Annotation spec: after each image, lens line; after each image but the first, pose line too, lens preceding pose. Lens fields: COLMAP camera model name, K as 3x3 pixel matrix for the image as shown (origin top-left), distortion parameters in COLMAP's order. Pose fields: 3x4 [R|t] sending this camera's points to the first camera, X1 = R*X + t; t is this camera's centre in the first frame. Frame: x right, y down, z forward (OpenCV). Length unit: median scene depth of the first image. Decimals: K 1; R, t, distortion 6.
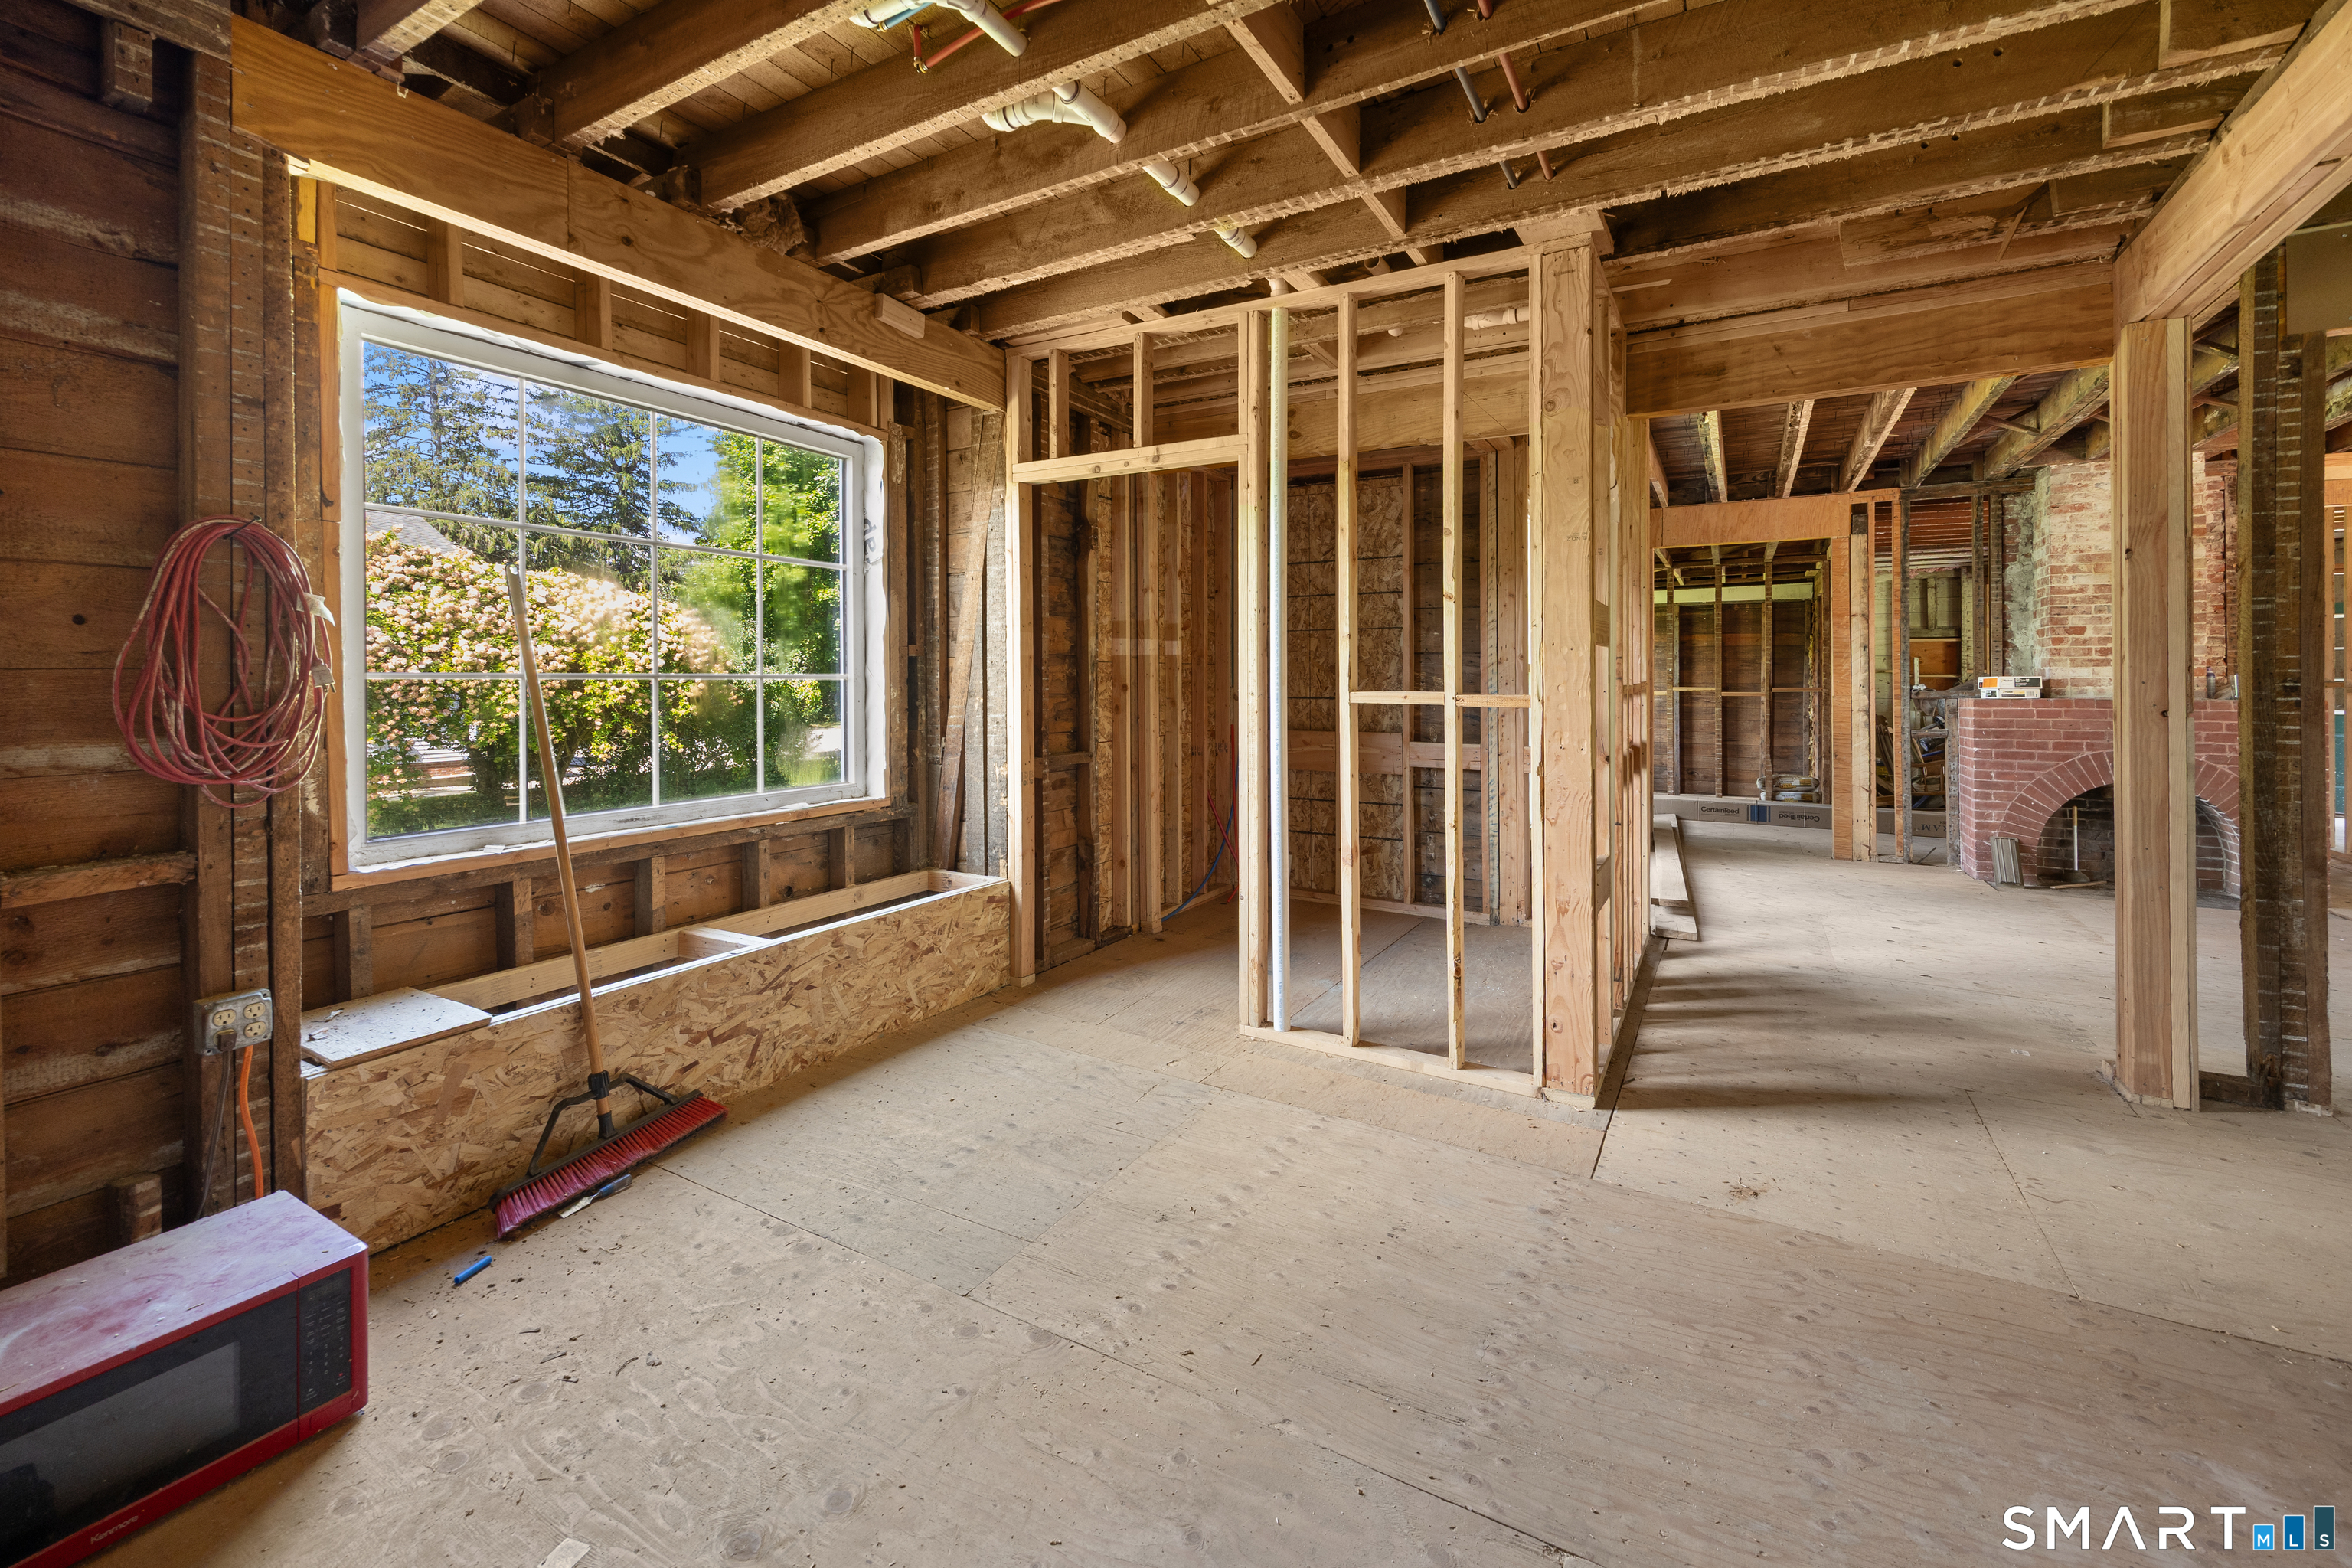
lens RADIAL K [[979.1, 0, 1175.1], [0, 979.1, 677.0], [0, 0, 1]] dist [0.000901, 0.000127]
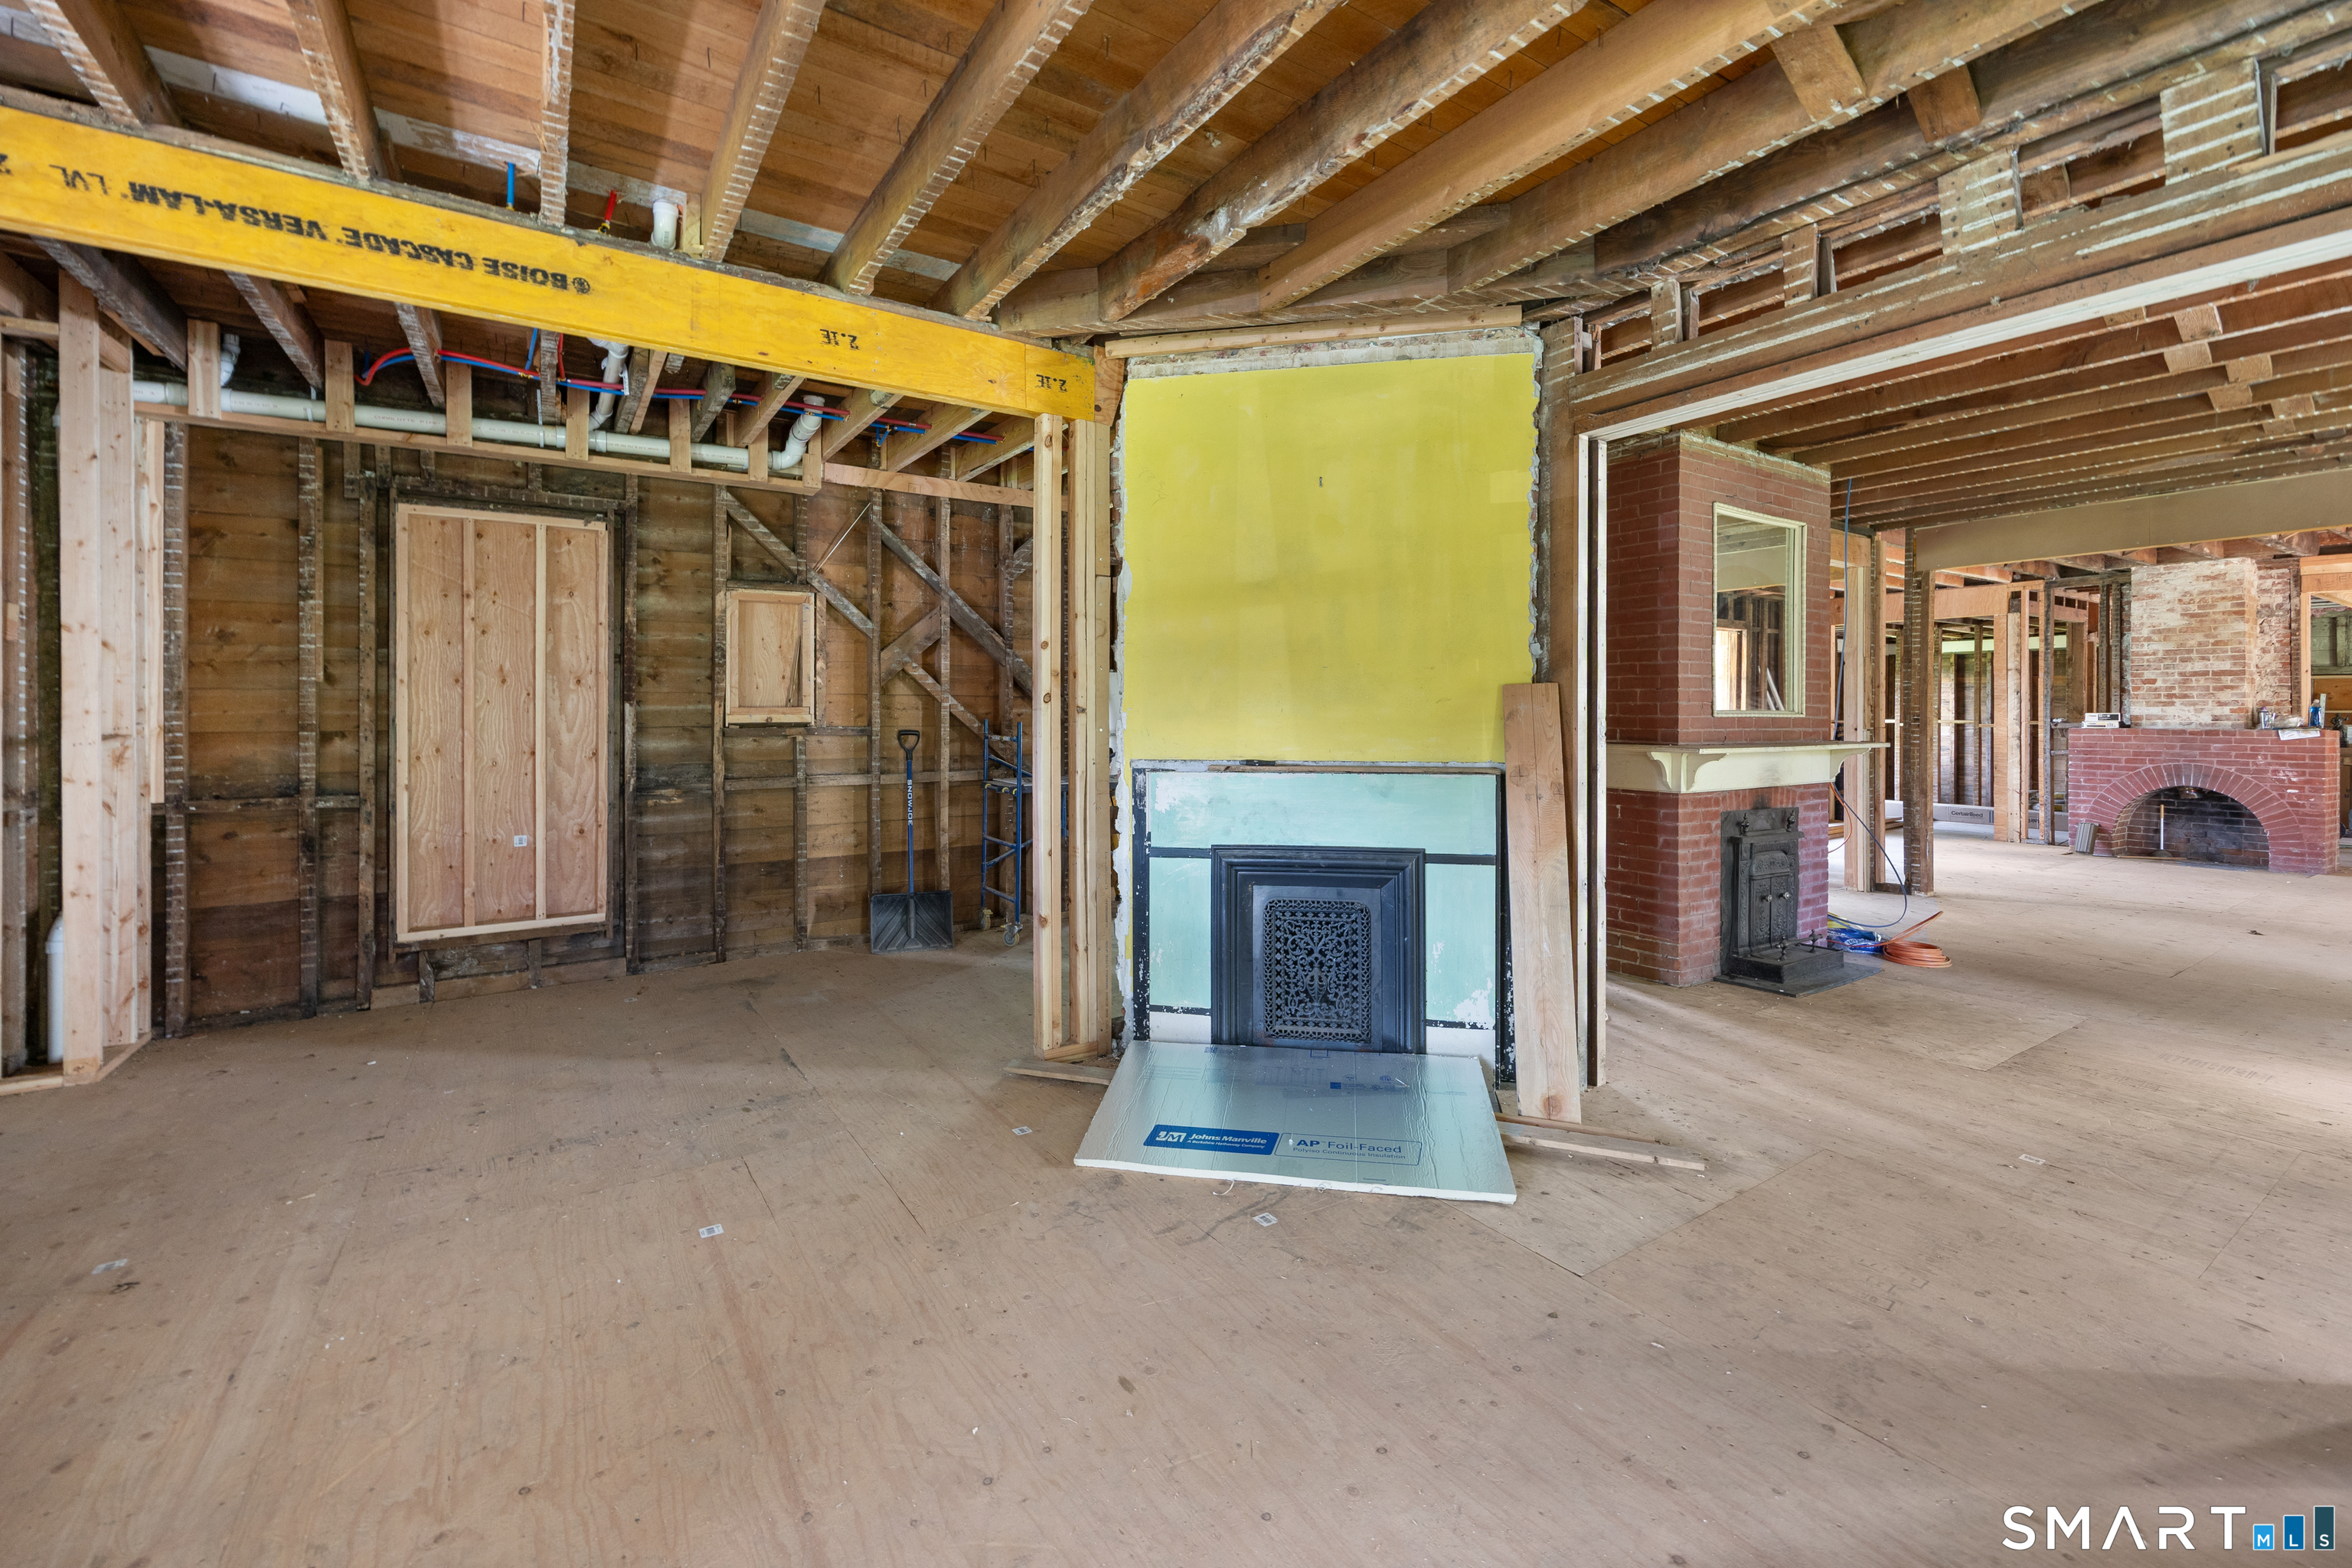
lens RADIAL K [[955.2, 0, 1175.8], [0, 955.2, 712.7], [0, 0, 1]] dist [0.002522, 0.000324]
pose [[0.890950, 0.002413, -0.454096, 0.279421], [-0.000845, 0.999993, 0.003656, -0.005371], [0.454102, -0.002873, 0.890945, -0.906749]]
